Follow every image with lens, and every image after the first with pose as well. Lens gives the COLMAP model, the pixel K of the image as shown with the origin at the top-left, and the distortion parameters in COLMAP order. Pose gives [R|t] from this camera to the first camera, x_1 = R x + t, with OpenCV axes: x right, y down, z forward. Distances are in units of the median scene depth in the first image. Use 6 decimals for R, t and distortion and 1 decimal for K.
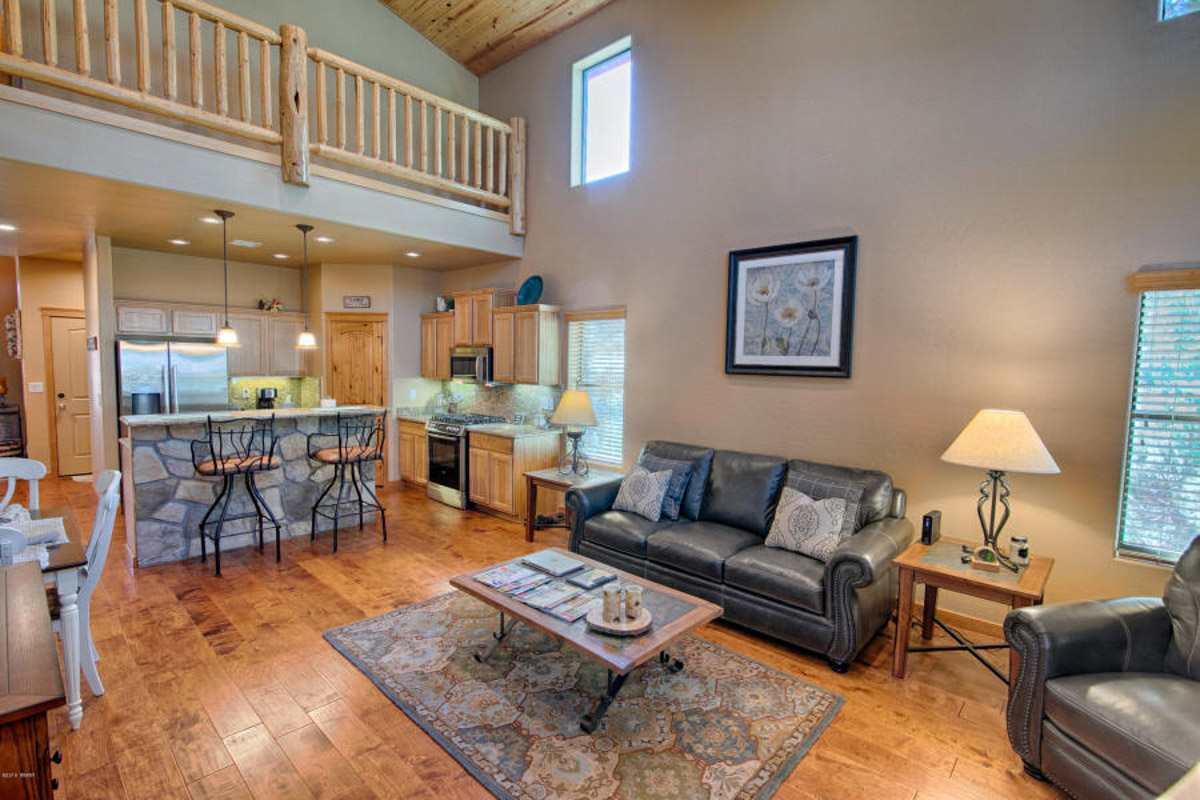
lens RADIAL K [[548.3, 0, 600.9], [0, 548.3, 403.9], [0, 0, 1]] dist [-0.018285, -0.001010]
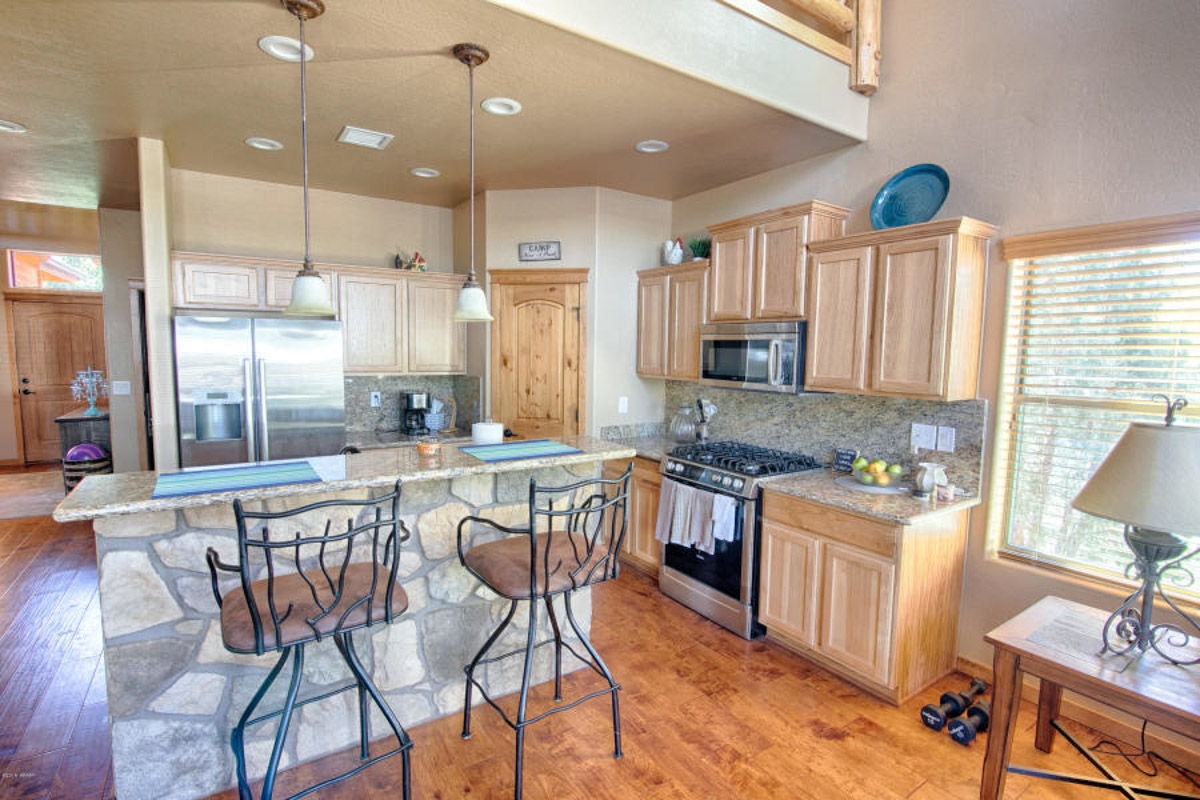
lens RADIAL K [[548.3, 0, 595.4], [0, 548.3, 398.4], [0, 0, 1]] dist [-0.018285, -0.001010]
pose [[0.972402, 0.014681, -0.232851, -0.275789], [-0.012363, 0.999858, 0.011410, -0.035973], [0.232985, -0.008216, 0.972446, 0.479567]]
